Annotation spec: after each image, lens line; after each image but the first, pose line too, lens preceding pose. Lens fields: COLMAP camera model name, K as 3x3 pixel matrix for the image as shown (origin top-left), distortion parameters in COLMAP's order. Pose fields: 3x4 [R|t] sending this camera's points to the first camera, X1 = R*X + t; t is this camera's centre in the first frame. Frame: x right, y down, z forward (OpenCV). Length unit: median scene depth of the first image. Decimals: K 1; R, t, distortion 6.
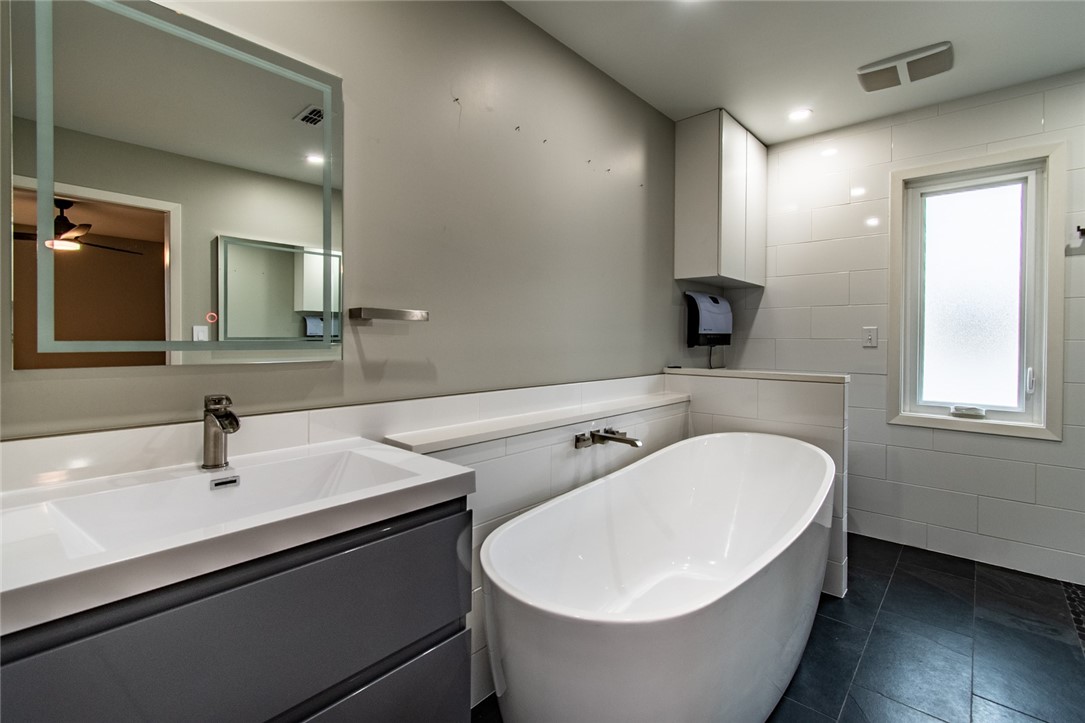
lens RADIAL K [[482.3, 0, 532.8], [0, 482.3, 343.8], [0, 0, 1]] dist [0.005521, -0.001656]
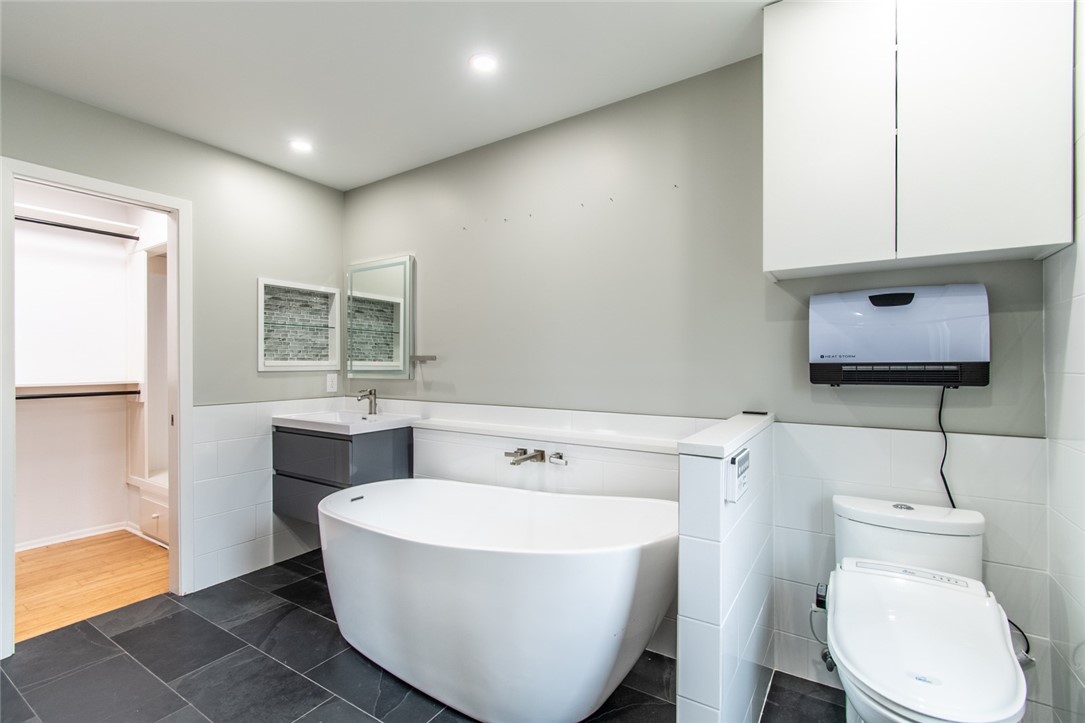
lens RADIAL K [[482.3, 0, 536.3], [0, 482.3, 363.0], [0, 0, 1]] dist [0.005521, -0.001656]
pose [[0.163125, -0.008010, -0.986573, 0.962859], [-0.010204, 0.999900, -0.009805, -0.012655], [0.986553, 0.011667, 0.163027, 0.609026]]
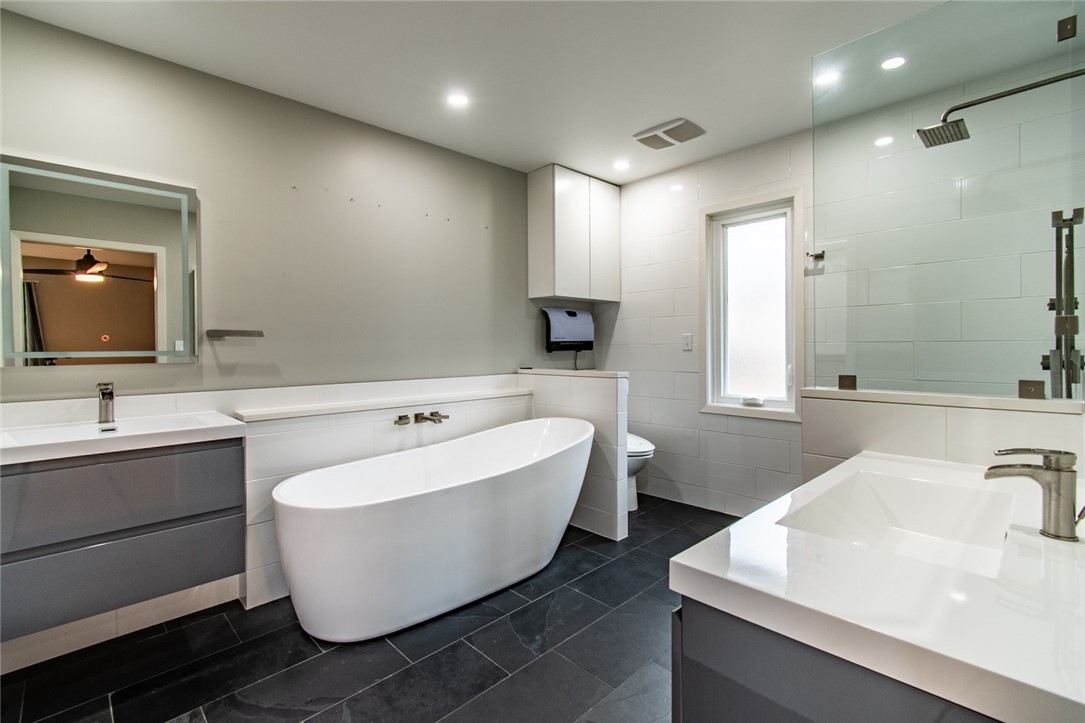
lens RADIAL K [[482.3, 0, 535.7], [0, 482.3, 354.6], [0, 0, 1]] dist [0.005521, -0.001656]
pose [[0.997327, -0.012645, -0.071968, 0.428674], [0.013041, 0.999902, 0.005041, 0.006800], [0.071897, -0.005966, 0.997394, -0.270814]]
